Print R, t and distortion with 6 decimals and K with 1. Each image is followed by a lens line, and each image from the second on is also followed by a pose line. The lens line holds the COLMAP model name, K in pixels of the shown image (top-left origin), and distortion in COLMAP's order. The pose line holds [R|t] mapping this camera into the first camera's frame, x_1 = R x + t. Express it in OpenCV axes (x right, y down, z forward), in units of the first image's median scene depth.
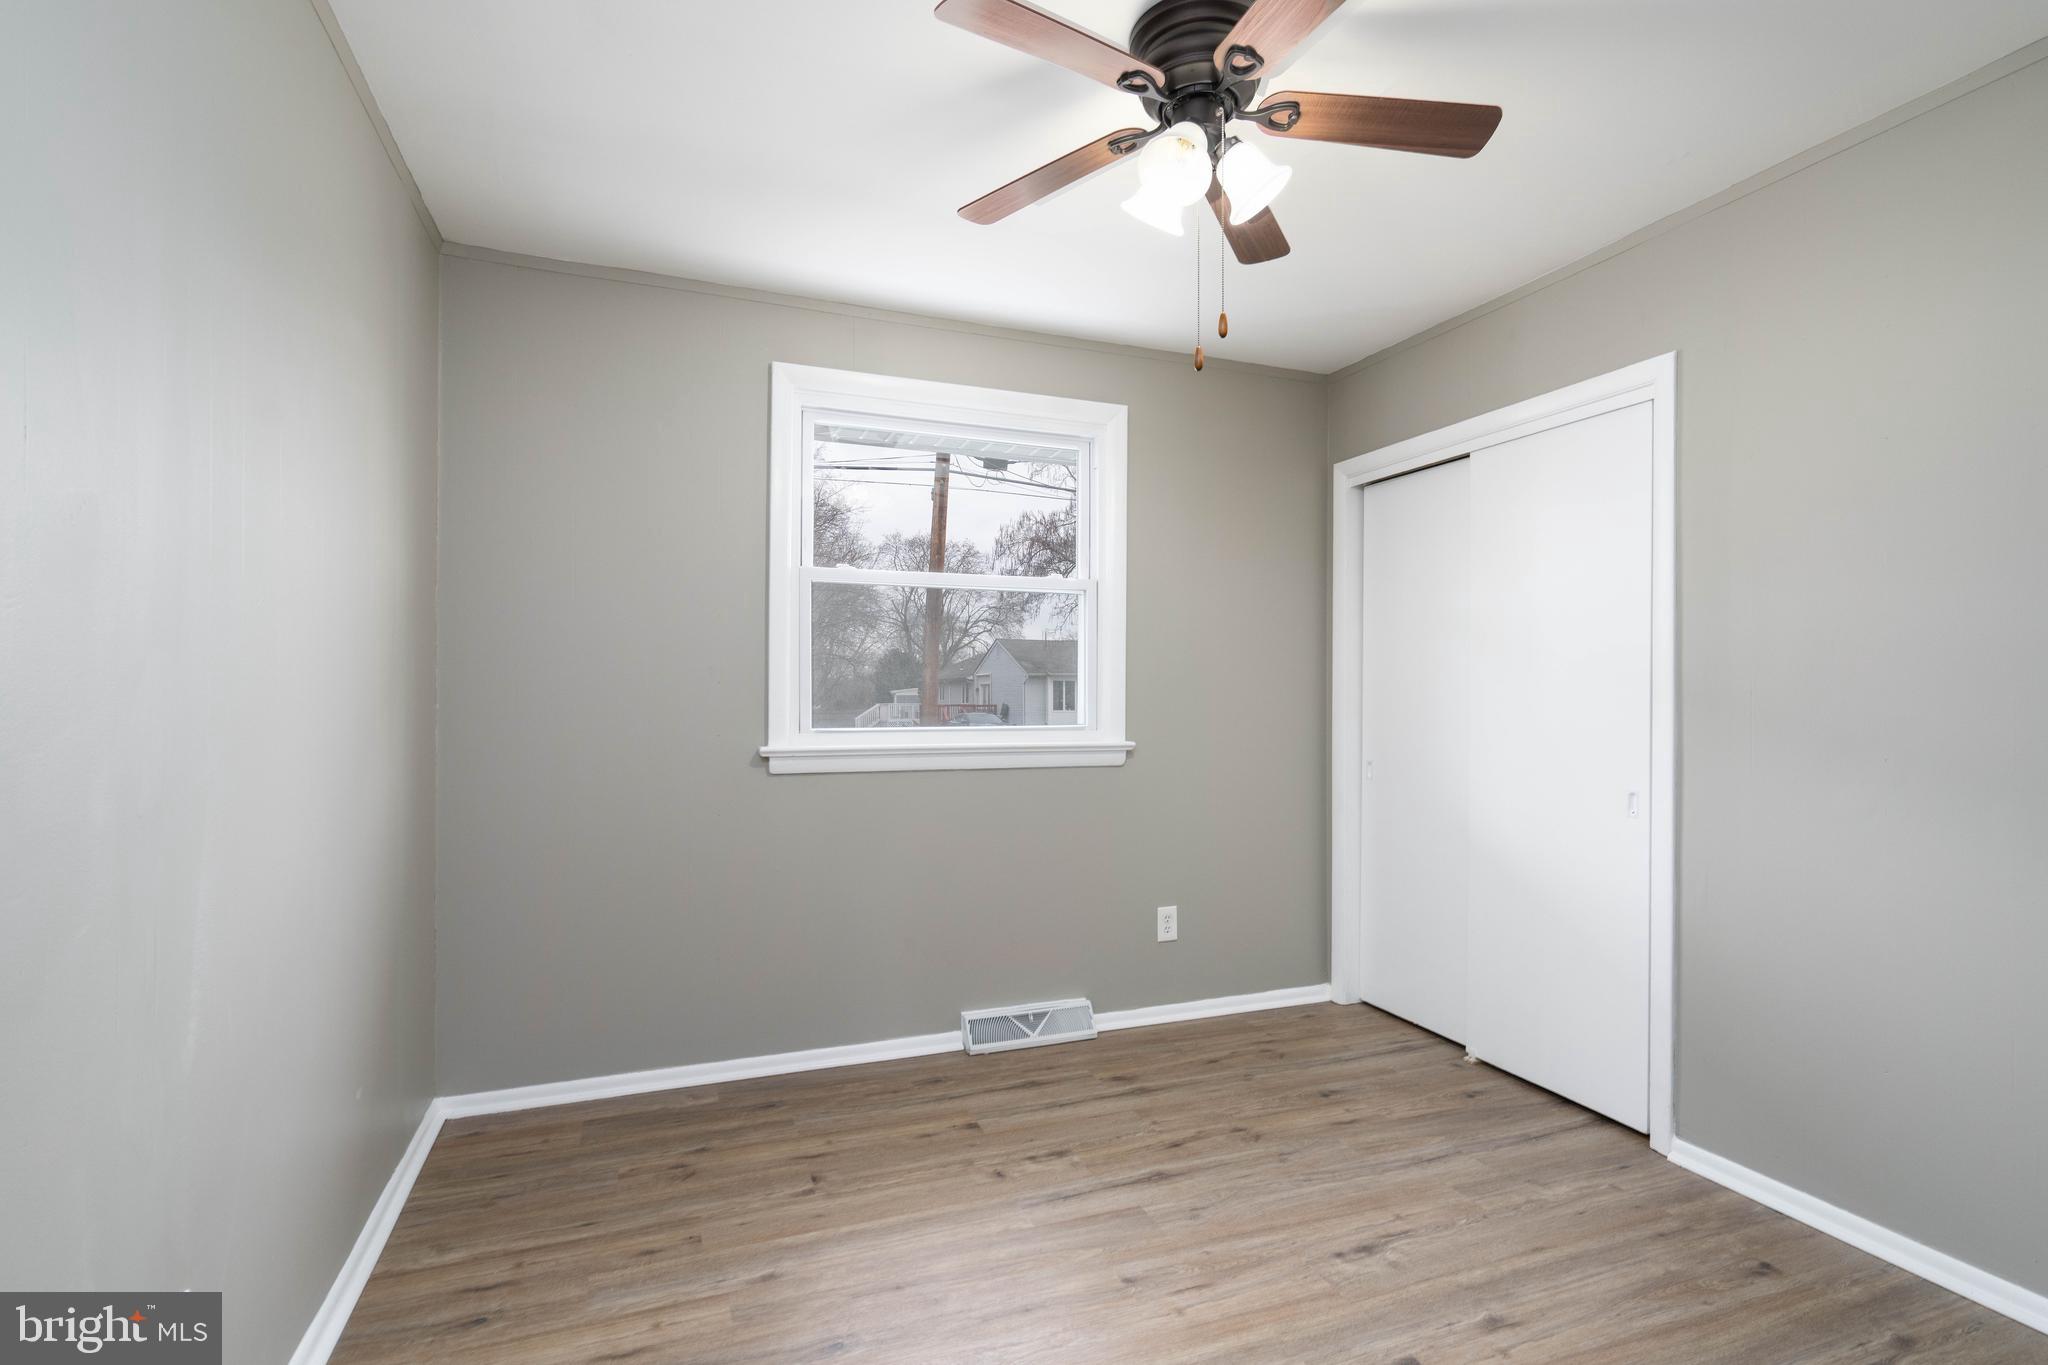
lens RADIAL K [[947.3, 0, 1025.5], [0, 947.3, 676.0], [0, 0, 1]] dist [-0.000918, 0.000336]
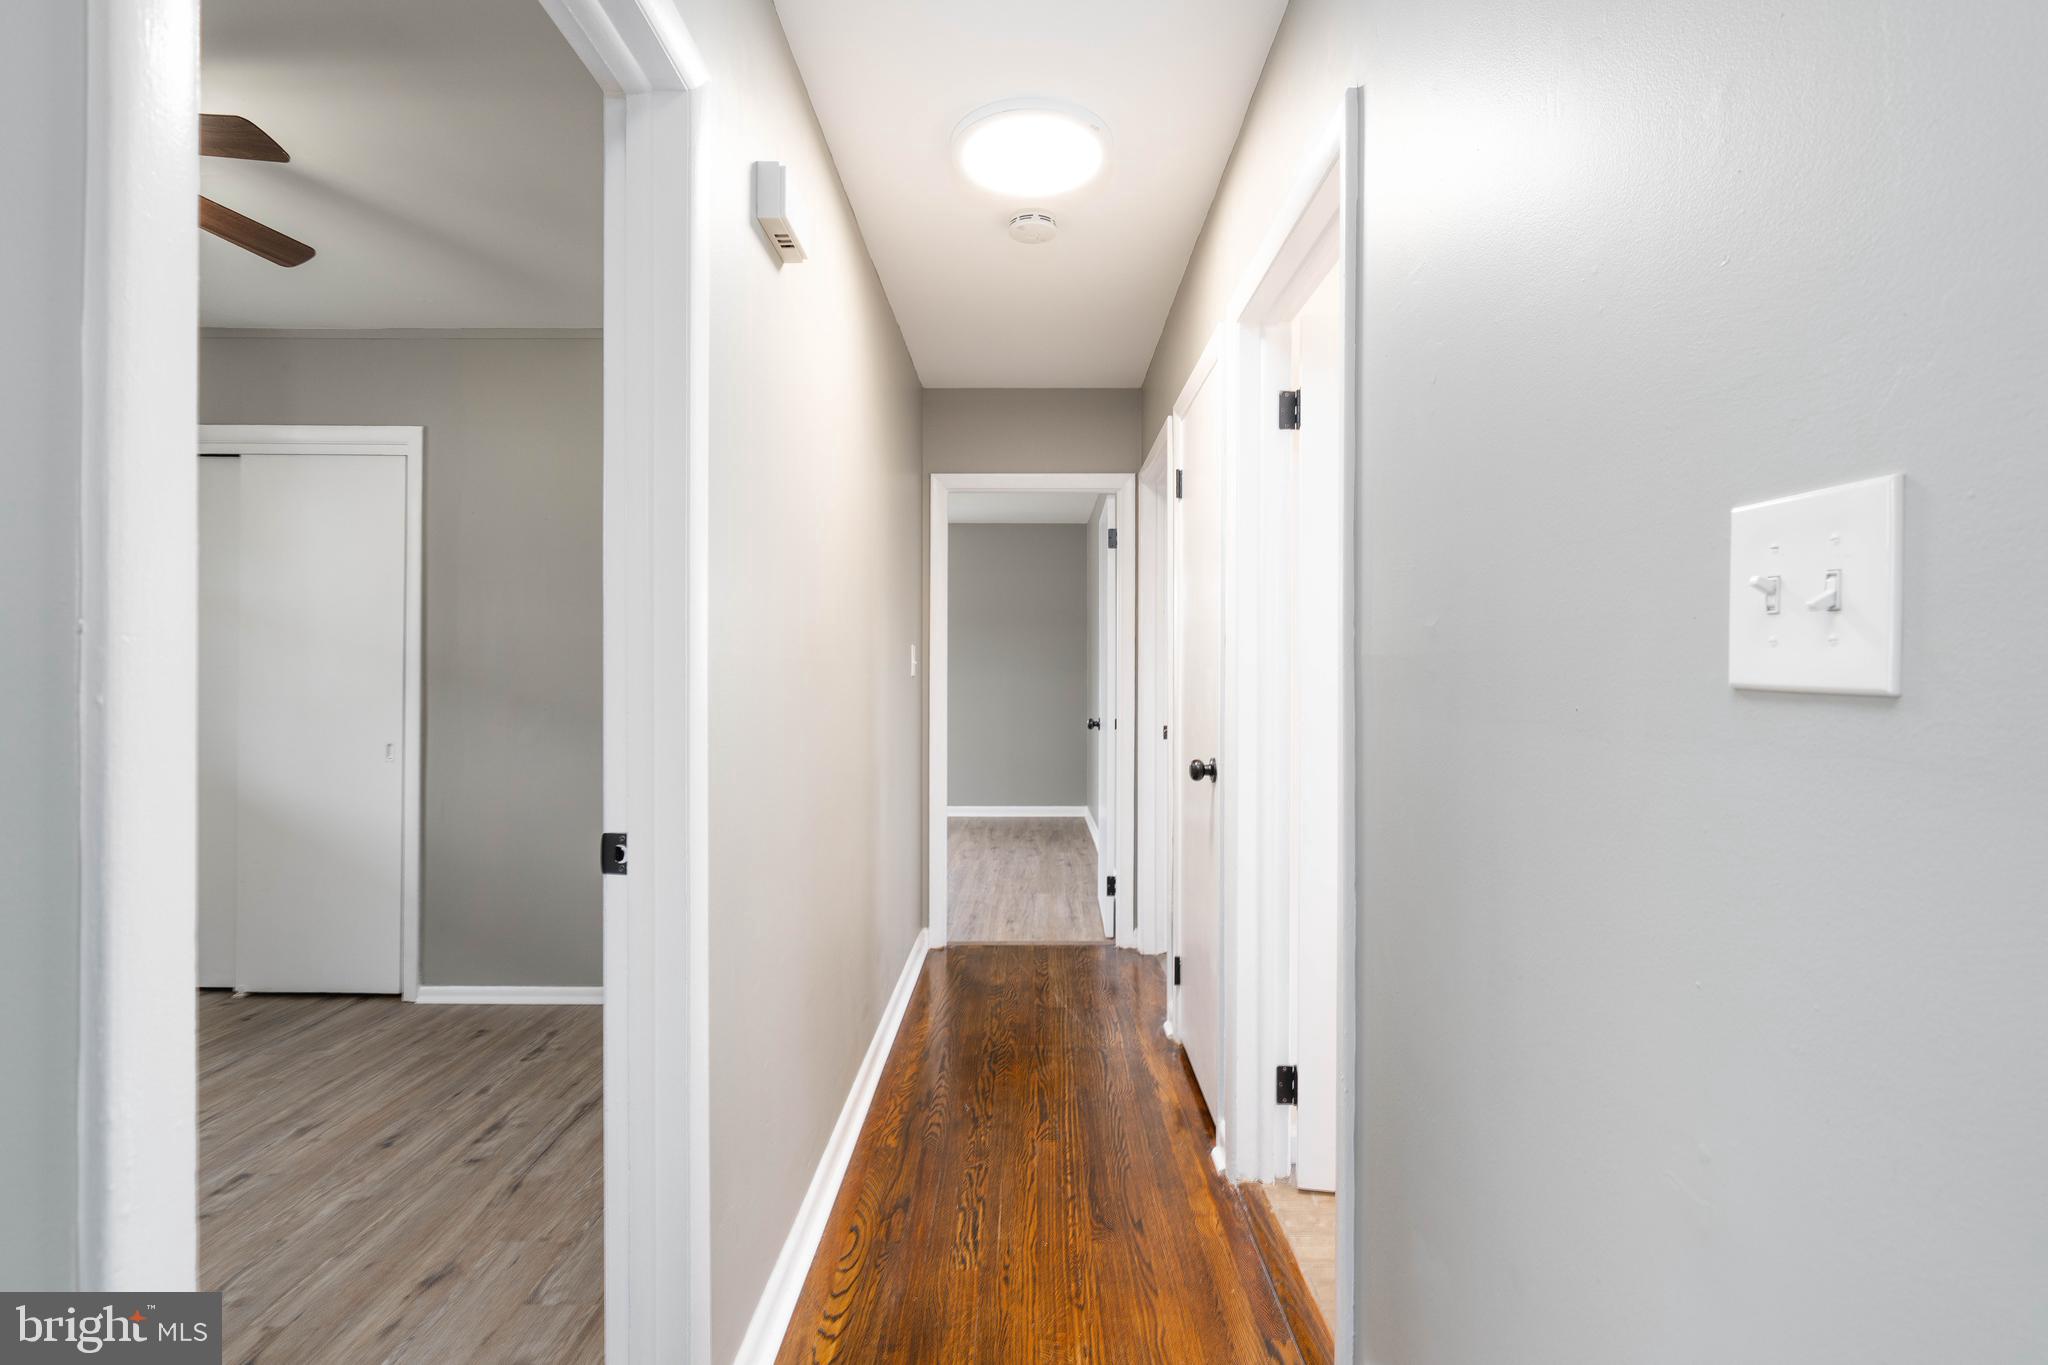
lens RADIAL K [[937.3, 0, 1017.9], [0, 937.3, 693.3], [0, 0, 1]] dist [0.001010, -0.000035]
pose [[0.366762, -0.020066, 0.930098, -0.308938], [-0.019495, 0.999382, 0.029248, -0.006993], [-0.930111, -0.028859, 0.366144, -0.362002]]
